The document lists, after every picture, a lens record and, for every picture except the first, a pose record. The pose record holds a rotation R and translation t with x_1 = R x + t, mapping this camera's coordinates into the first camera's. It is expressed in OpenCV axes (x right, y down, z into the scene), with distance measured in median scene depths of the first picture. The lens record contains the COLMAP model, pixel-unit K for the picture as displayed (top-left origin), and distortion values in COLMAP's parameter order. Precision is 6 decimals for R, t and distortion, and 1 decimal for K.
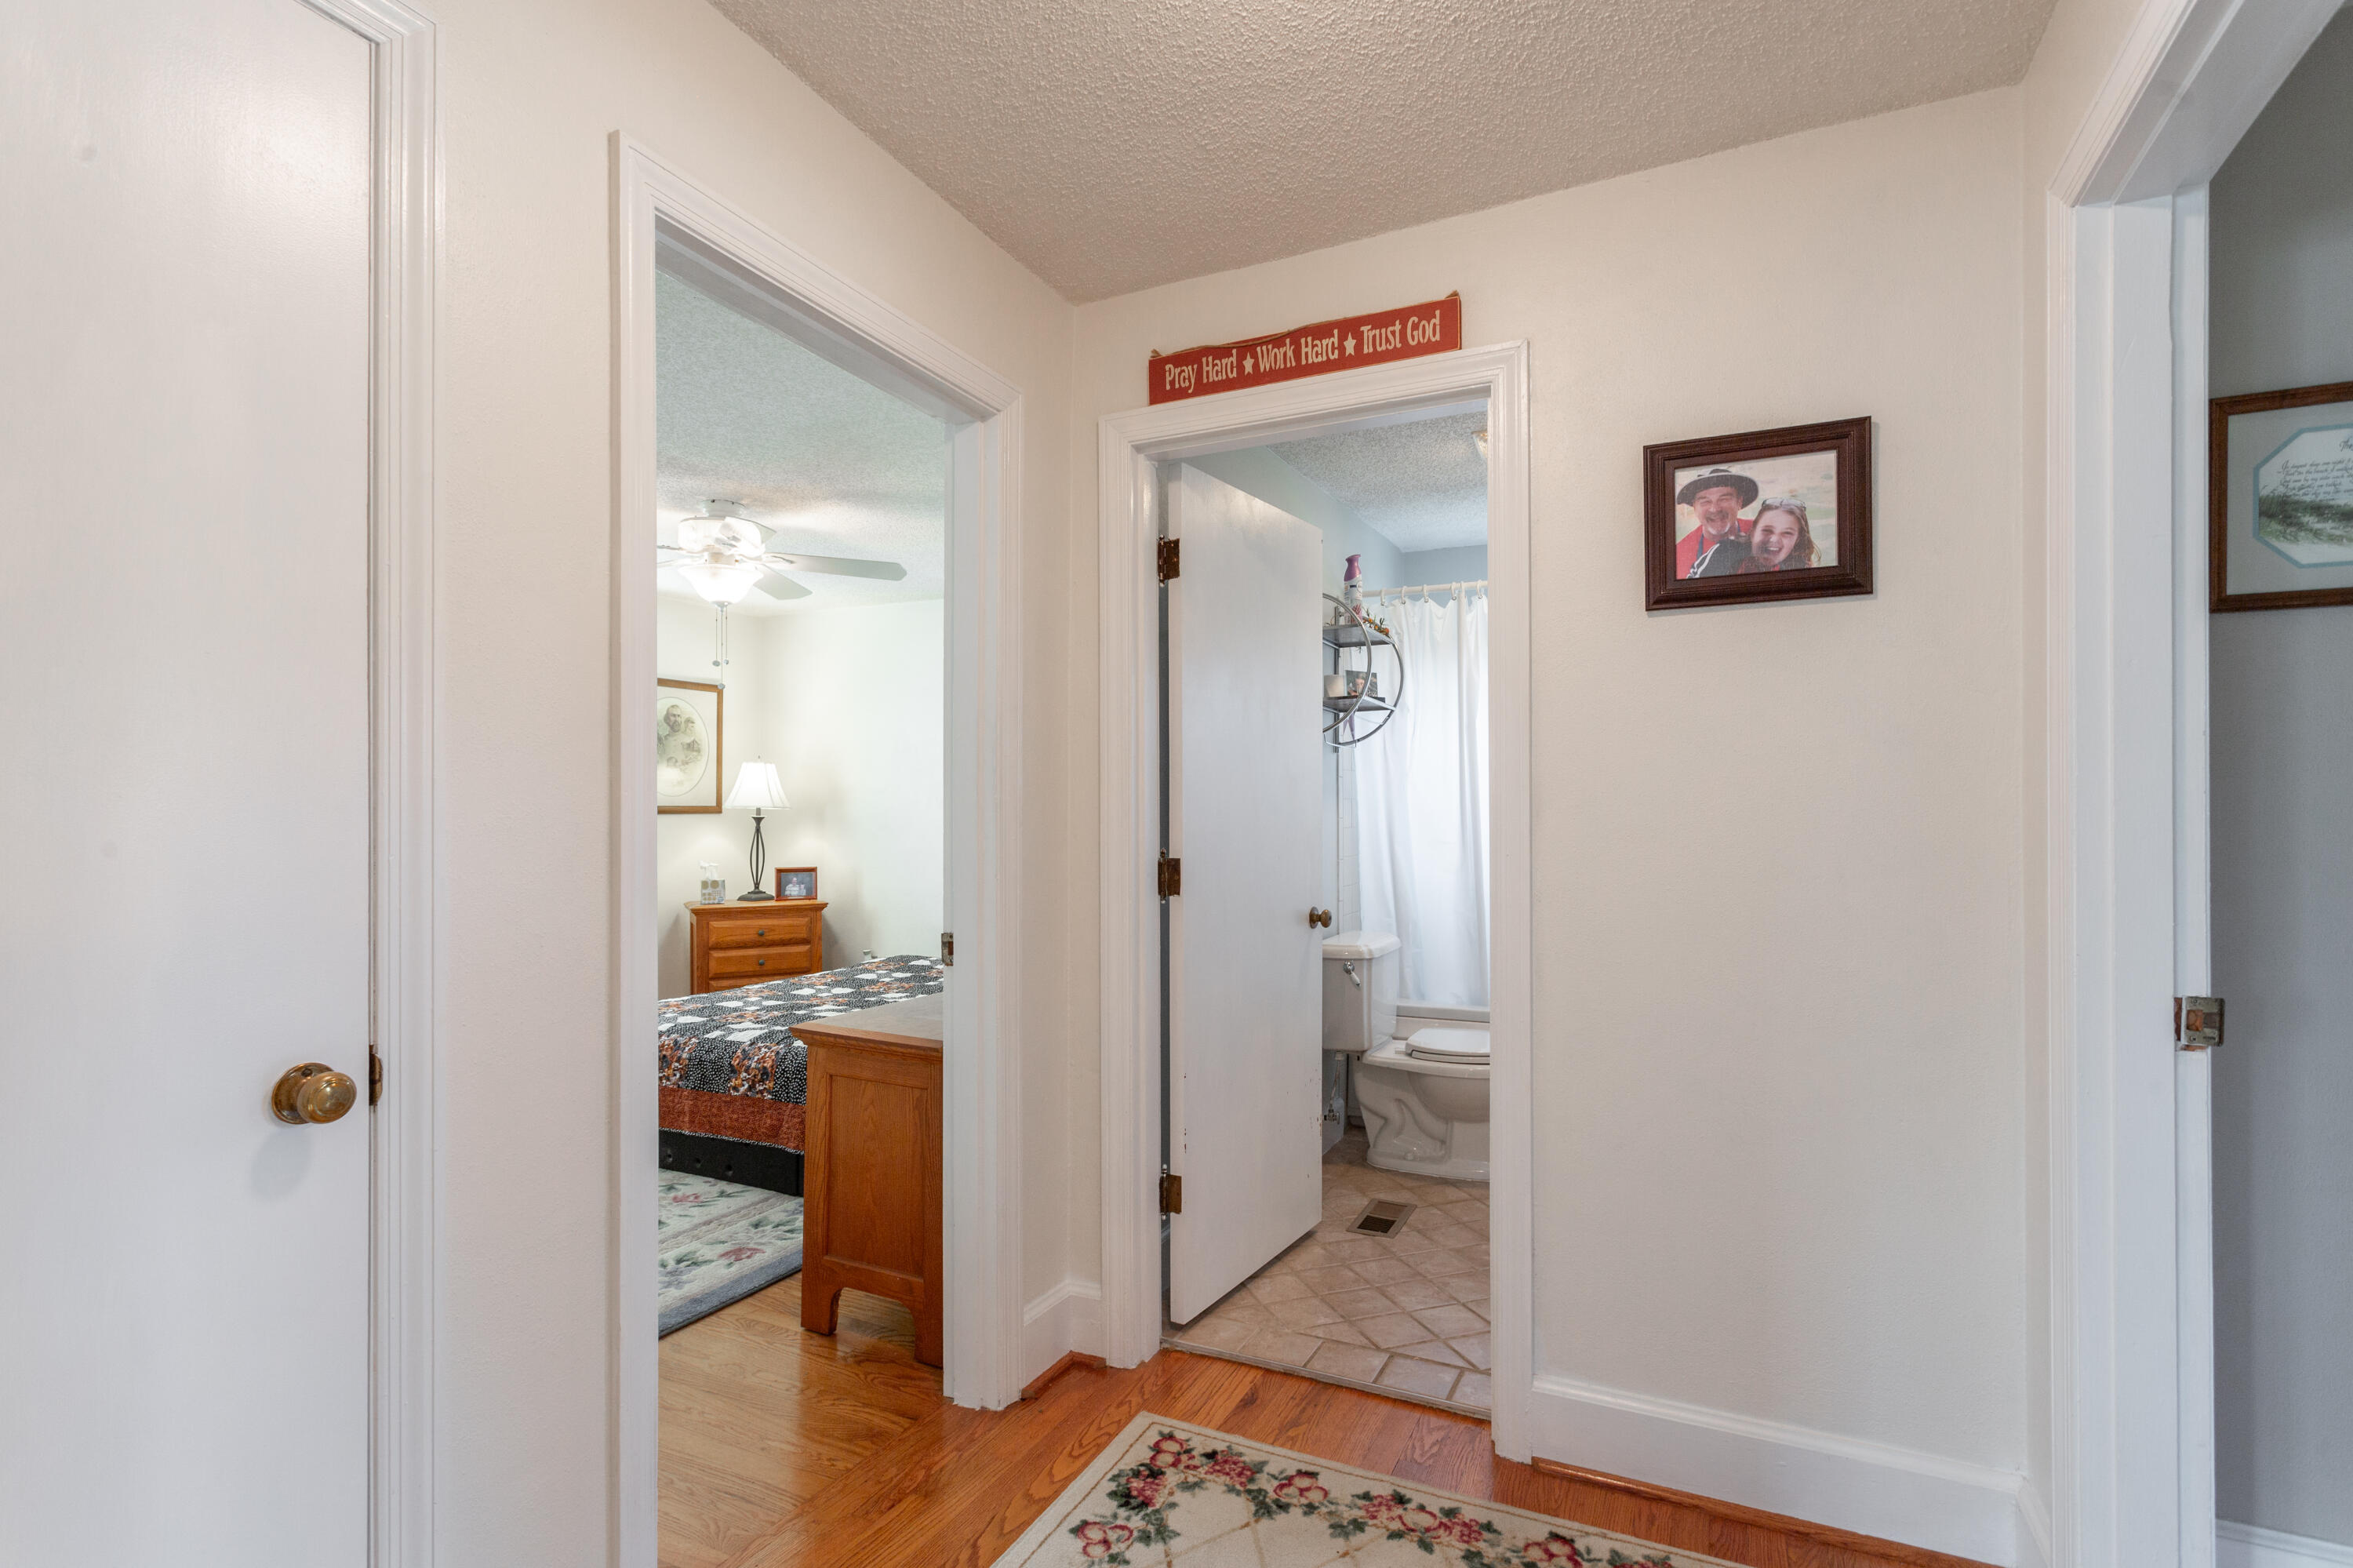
lens RADIAL K [[1140.0, 0, 1194.0], [0, 1140.0, 803.3], [0, 0, 1]] dist [0.005188, 0.000961]
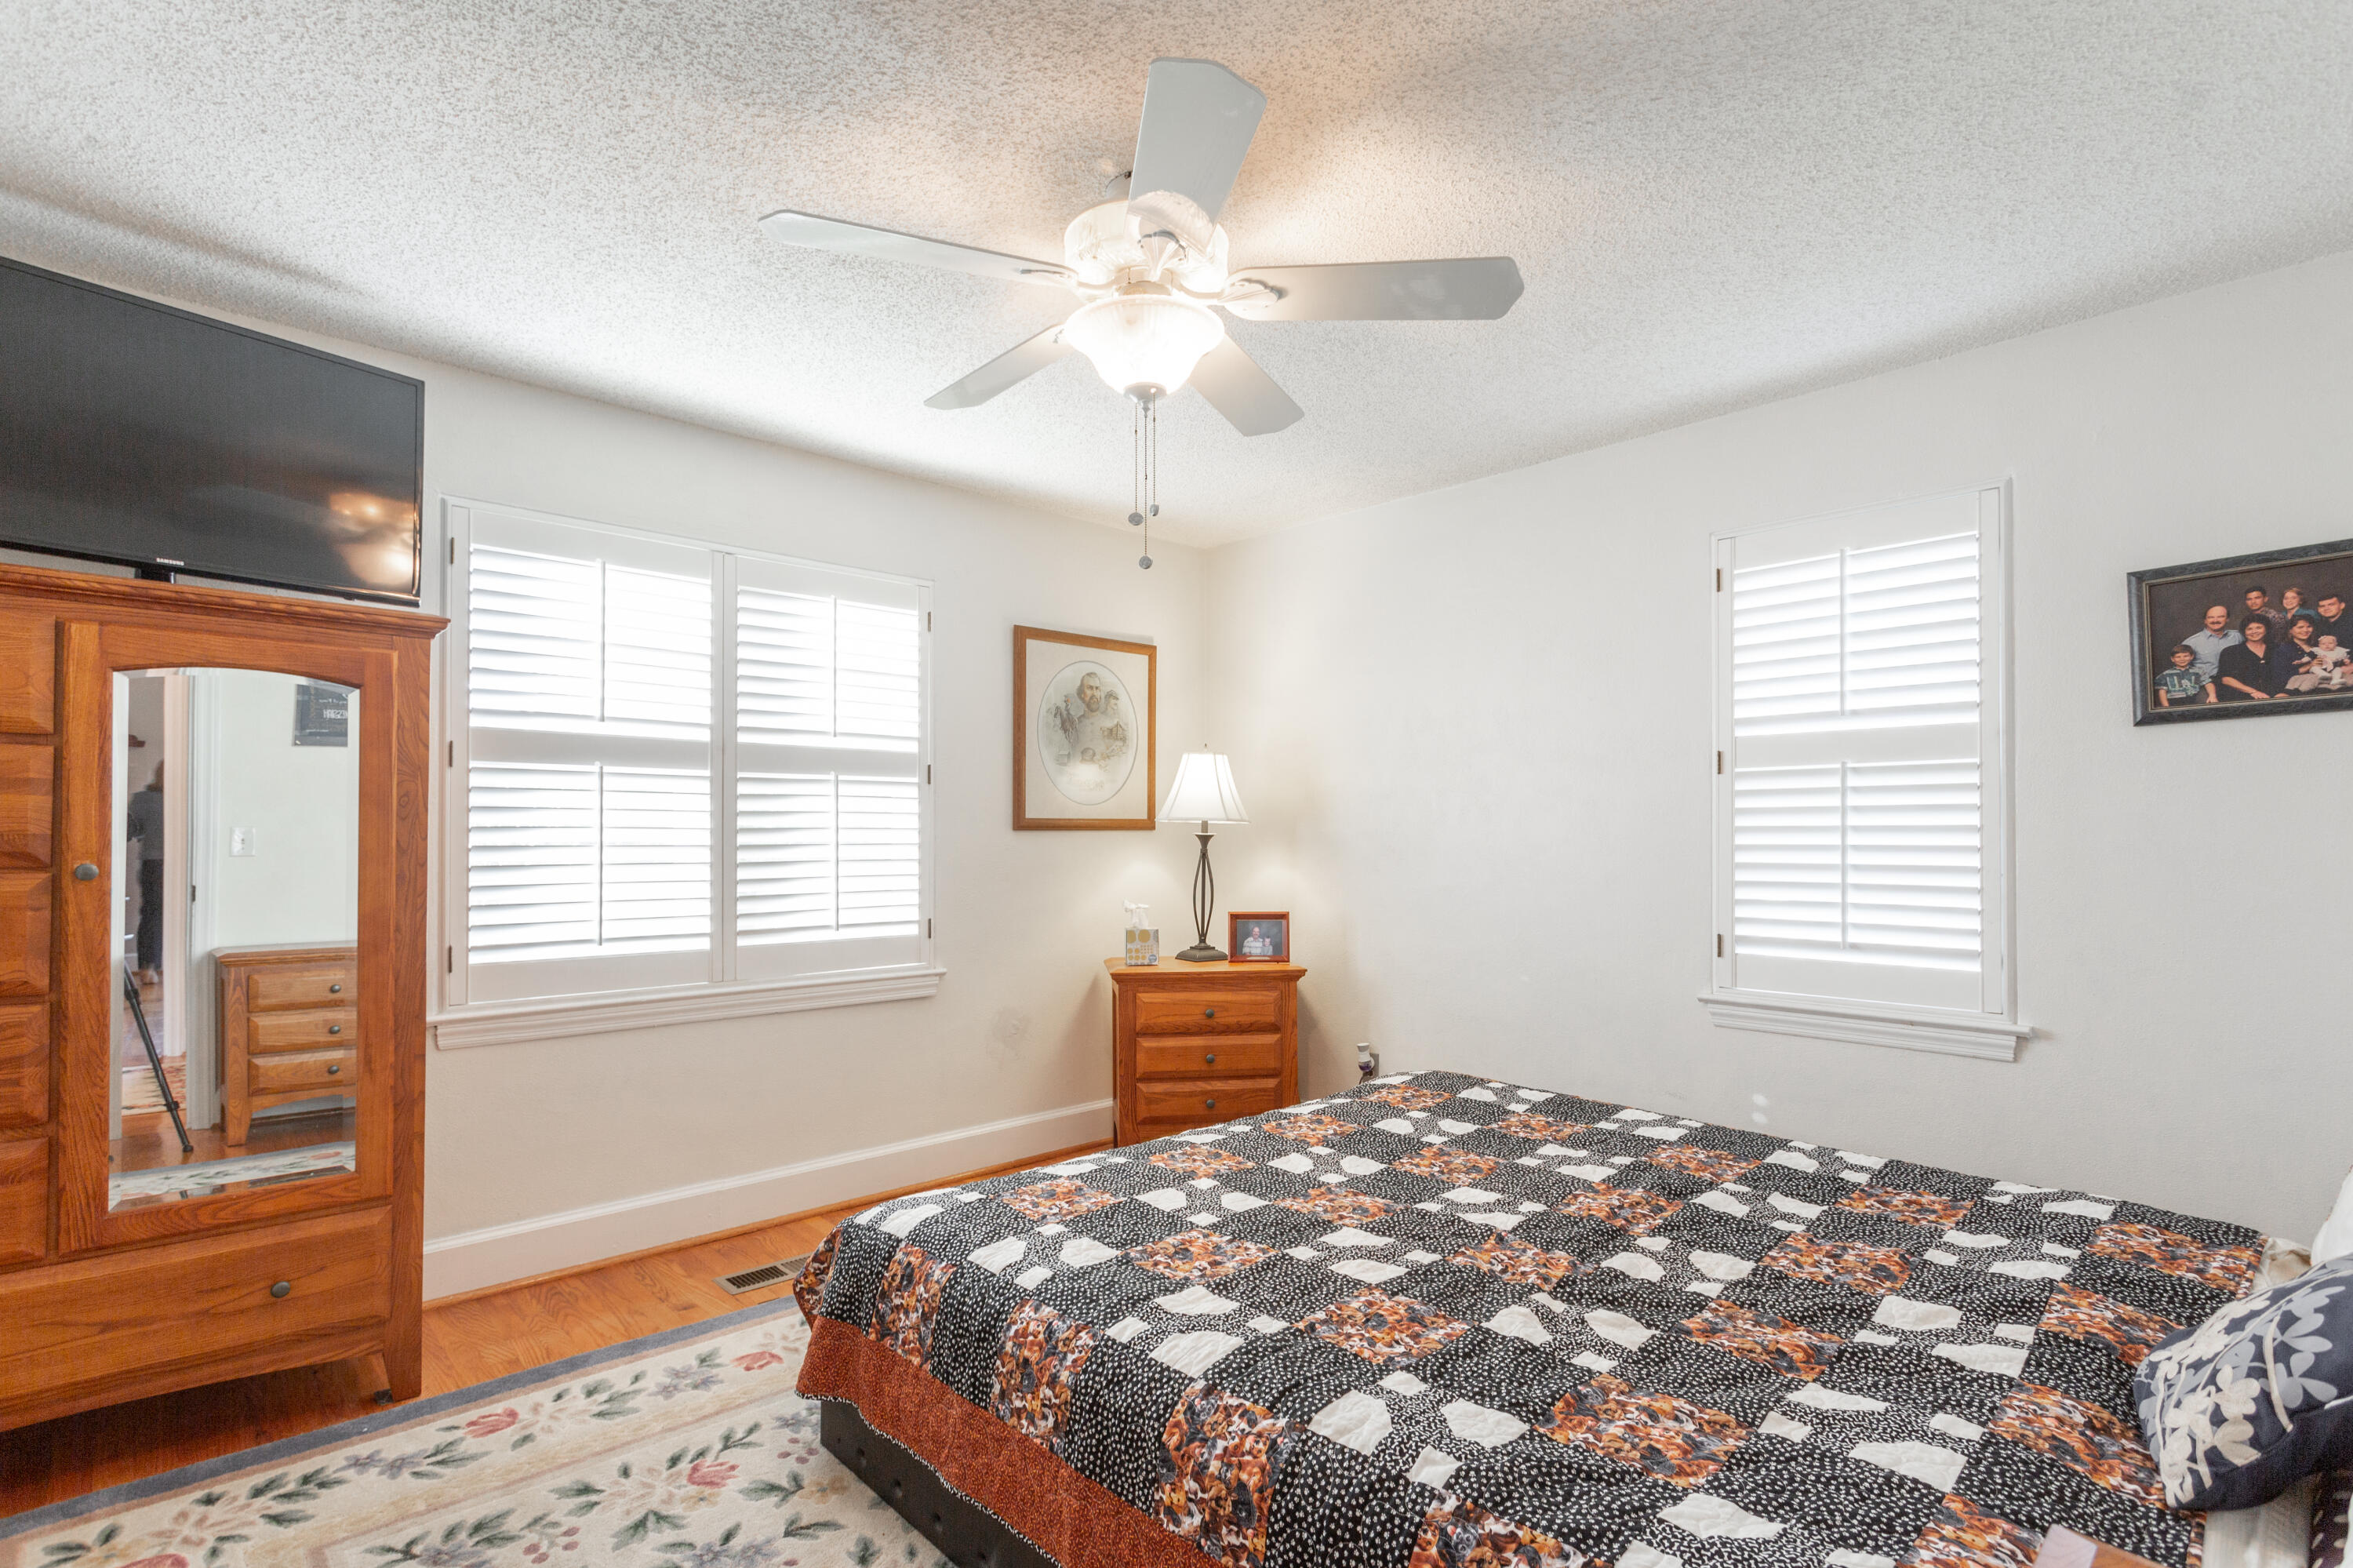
lens RADIAL K [[1140.0, 0, 1182.9], [0, 1140.0, 795.5], [0, 0, 1]] dist [0.005188, 0.000961]
pose [[0.930686, -0.010183, -0.365677, -0.153370], [0.000901, 0.999673, -0.025544, 0.006007], [0.365817, 0.023444, 0.930391, 0.383537]]
